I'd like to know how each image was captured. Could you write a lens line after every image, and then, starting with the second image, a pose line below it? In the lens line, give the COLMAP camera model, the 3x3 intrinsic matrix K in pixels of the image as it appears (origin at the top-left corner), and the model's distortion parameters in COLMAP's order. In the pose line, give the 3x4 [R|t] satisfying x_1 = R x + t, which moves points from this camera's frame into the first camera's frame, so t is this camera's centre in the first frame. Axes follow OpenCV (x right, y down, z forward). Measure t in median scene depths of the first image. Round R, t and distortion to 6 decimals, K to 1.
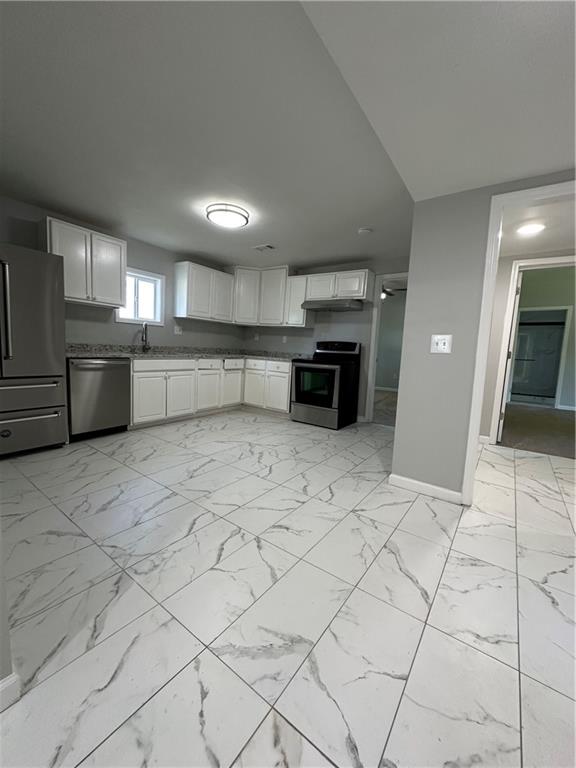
lens RADIAL K [[305.9, 0, 288.0], [0, 305.9, 384.0], [0, 0, 1]] dist [-0.000804, -0.000124]
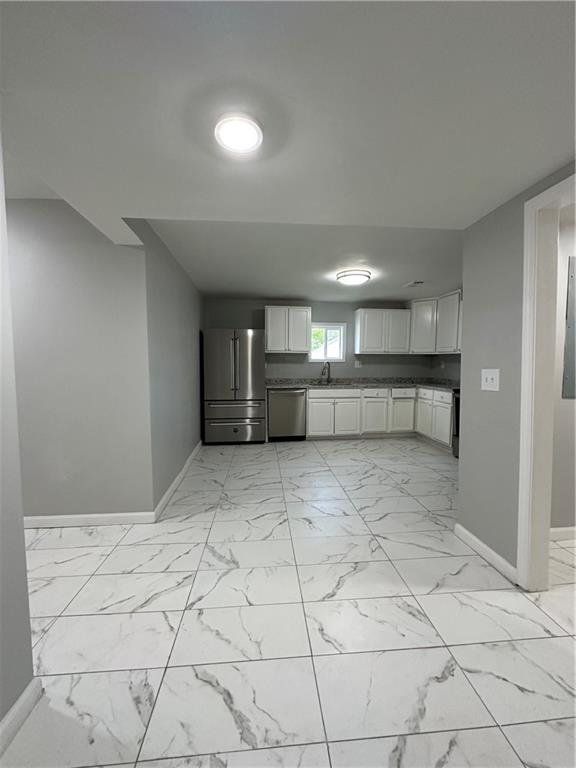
lens RADIAL K [[305.9, 0, 288.0], [0, 305.9, 384.0], [0, 0, 1]] dist [-0.000804, -0.000124]
pose [[0.656021, -0.002658, -0.754738, 0.467231], [-0.054567, 0.997210, -0.050942, -0.026919], [0.752768, 0.074603, 0.654045, 0.008647]]
